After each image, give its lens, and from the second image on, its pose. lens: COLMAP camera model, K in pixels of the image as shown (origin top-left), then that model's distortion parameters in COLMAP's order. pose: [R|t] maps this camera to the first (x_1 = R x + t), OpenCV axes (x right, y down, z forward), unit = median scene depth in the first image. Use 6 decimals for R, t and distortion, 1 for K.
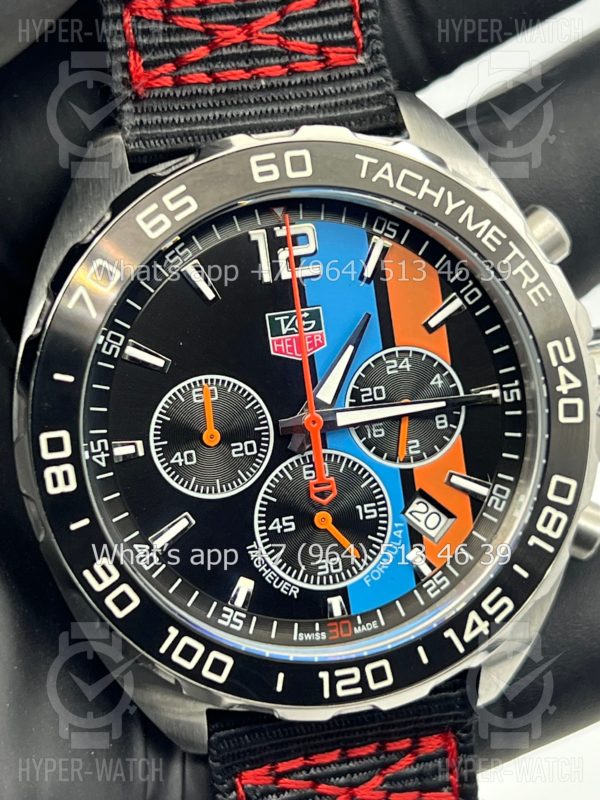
lens RADIAL K [[1890.5, 0, 300.0], [0, 1890.5, 400.0], [0, 0, 1]] dist [0.296963, -1.662658]
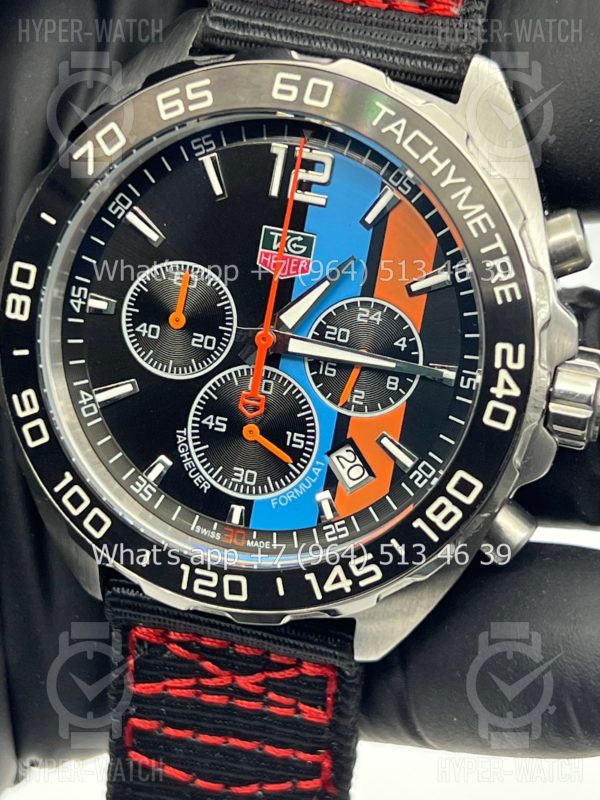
lens RADIAL K [[1890.5, 0, 300.0], [0, 1890.5, 400.0], [0, 0, 1]] dist [0.296963, -1.662658]
pose [[0.878527, 0.345658, -0.329714, 0.372604], [-0.323372, 0.938360, 0.122109, -0.088650], [0.351598, -0.000656, 0.936151, 0.040553]]
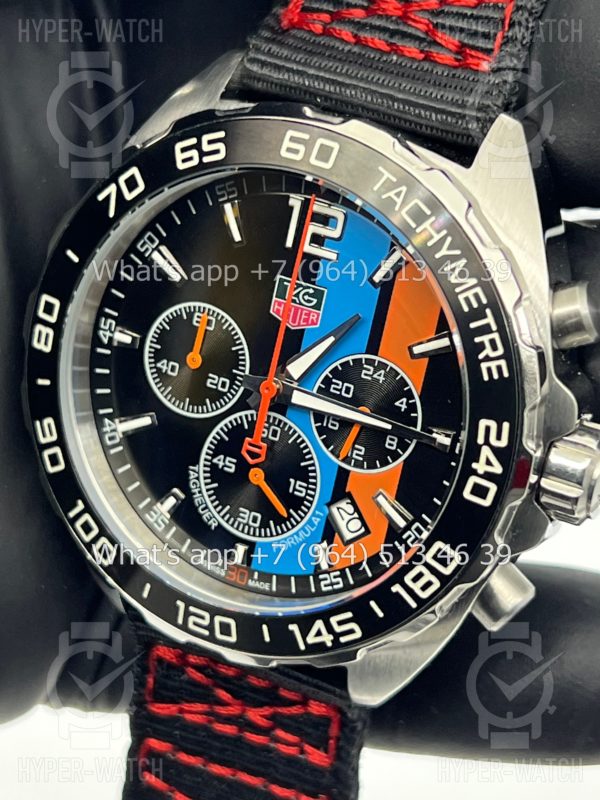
lens RADIAL K [[1890.5, 0, 300.0], [0, 1890.5, 400.0], [0, 0, 1]] dist [0.296963, -1.662658]
pose [[0.773184, 0.434342, -0.462098, 0.500916], [-0.350524, 0.899922, 0.259370, -0.257206], [0.528507, -0.038564, 0.848053, 0.122770]]
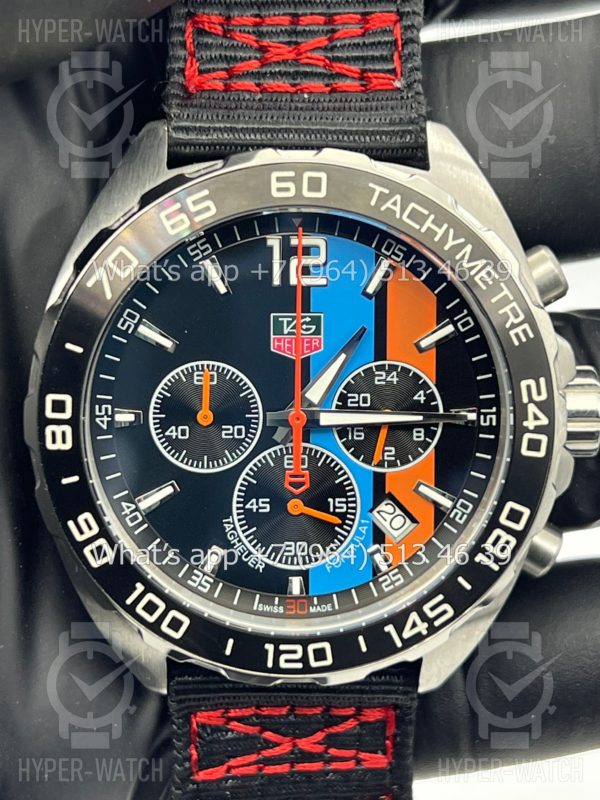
lens RADIAL K [[1890.5, 0, 300.0], [0, 1890.5, 400.0], [0, 0, 1]] dist [0.296963, -1.662658]
pose [[0.982216, 0.156457, -0.103795, 0.119368], [-0.148569, 0.985673, 0.079850, -0.085891], [0.114801, -0.063009, 0.991388, -0.082960]]
